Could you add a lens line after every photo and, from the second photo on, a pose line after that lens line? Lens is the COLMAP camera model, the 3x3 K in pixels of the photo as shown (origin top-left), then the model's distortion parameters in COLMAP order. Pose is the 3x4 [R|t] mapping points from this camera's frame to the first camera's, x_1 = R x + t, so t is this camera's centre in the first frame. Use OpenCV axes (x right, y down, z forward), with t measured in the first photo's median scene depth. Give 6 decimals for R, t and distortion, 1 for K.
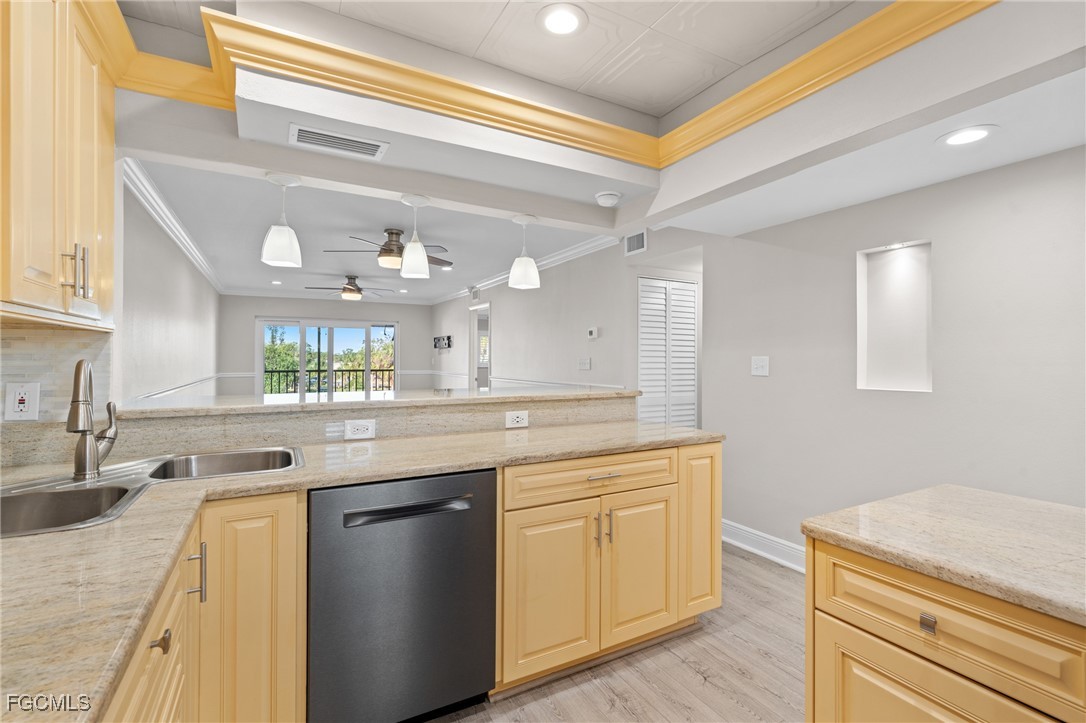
lens RADIAL K [[488.0, 0, 537.9], [0, 488.0, 358.4], [0, 0, 1]] dist [-0.002800, 0.001088]
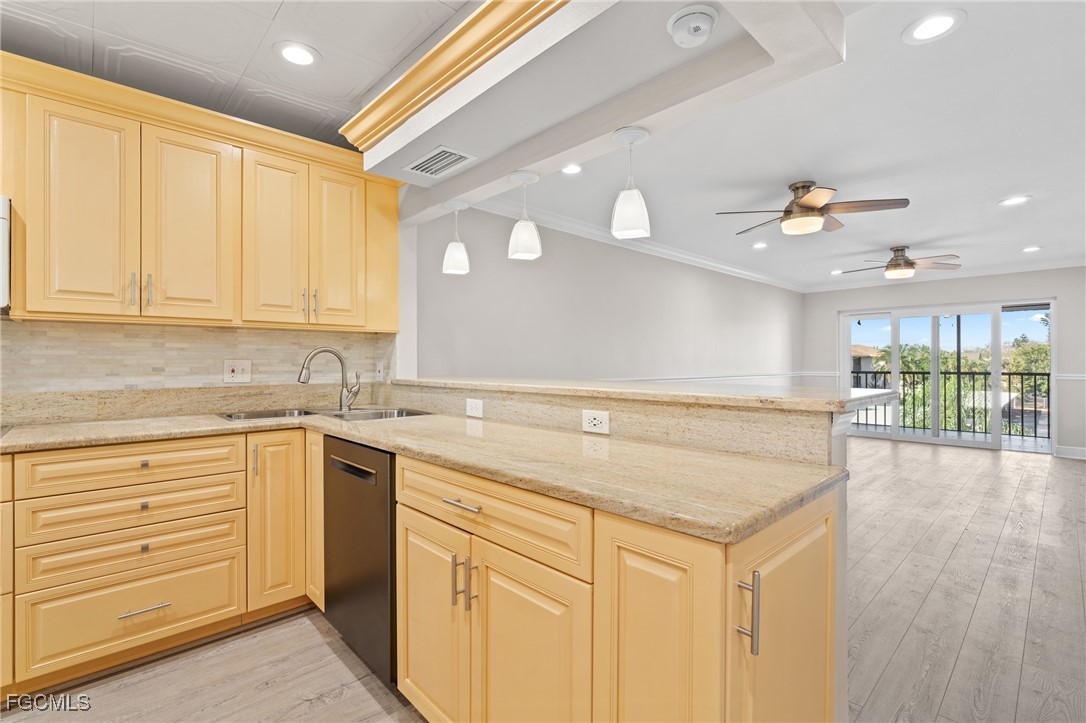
lens RADIAL K [[488.0, 0, 543.7], [0, 488.0, 368.1], [0, 0, 1]] dist [-0.002800, 0.001088]
pose [[0.253677, 0.008153, -0.967254, 0.635112], [0.003509, 0.999950, 0.009349, 0.037734], [0.967282, -0.005766, 0.253636, 0.736622]]
